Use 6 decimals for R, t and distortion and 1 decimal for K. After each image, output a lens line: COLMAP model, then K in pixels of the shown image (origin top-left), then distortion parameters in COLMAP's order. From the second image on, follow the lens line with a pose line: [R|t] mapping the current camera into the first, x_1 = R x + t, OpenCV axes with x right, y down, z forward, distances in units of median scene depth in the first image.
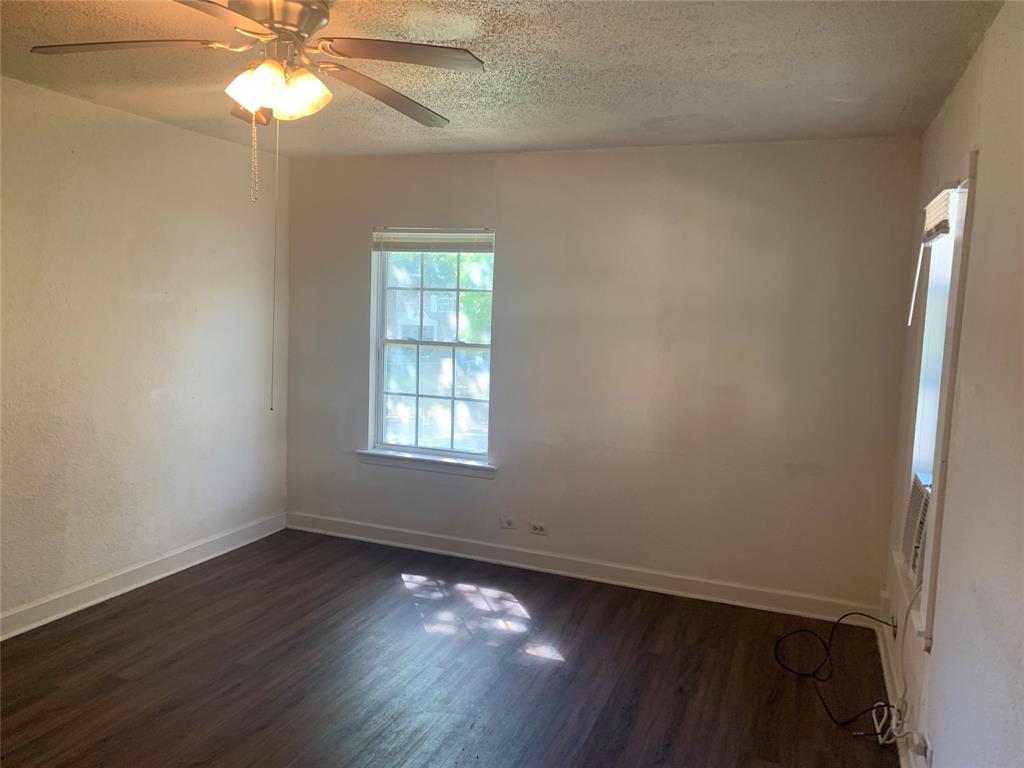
lens RADIAL K [[786.9, 0, 511.5], [0, 786.9, 345.1], [0, 0, 1]] dist [0.008772, -0.056520]
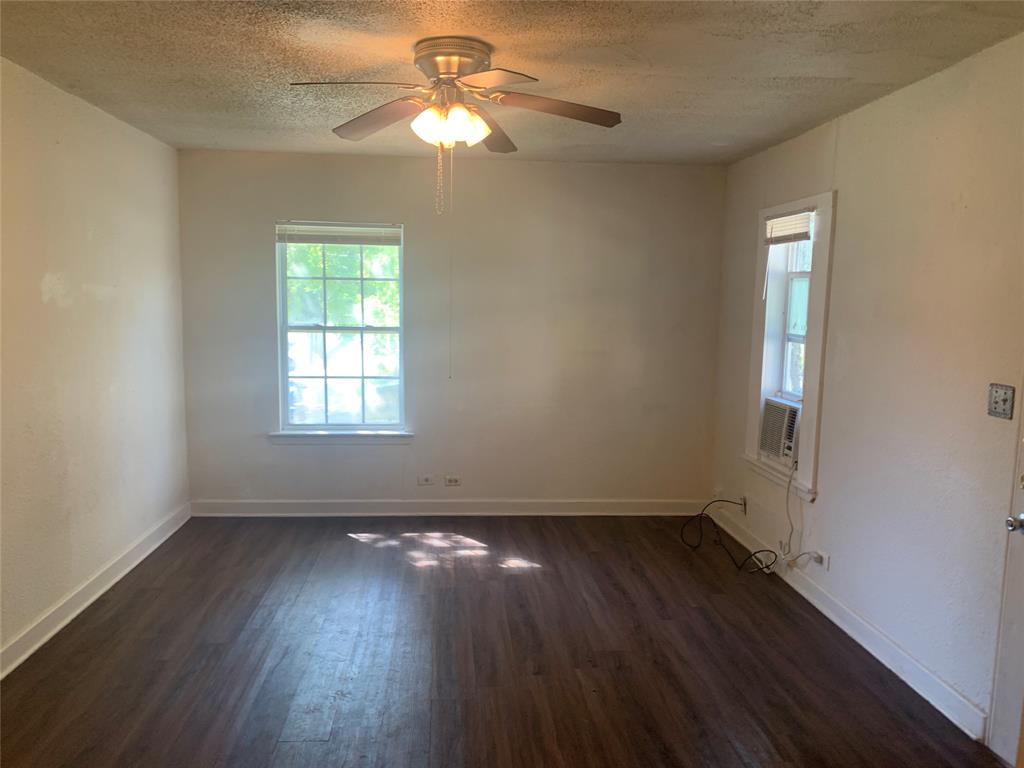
lens RADIAL K [[795.5, 0, 512.0], [0, 795.5, 384.0], [0, 0, 1]] dist [0.027897, -0.073314]
pose [[0.899471, -0.068907, 0.431513, -0.384345], [0.039198, 0.996231, 0.077378, -0.001997], [-0.435219, -0.052685, 0.898782, -0.107290]]
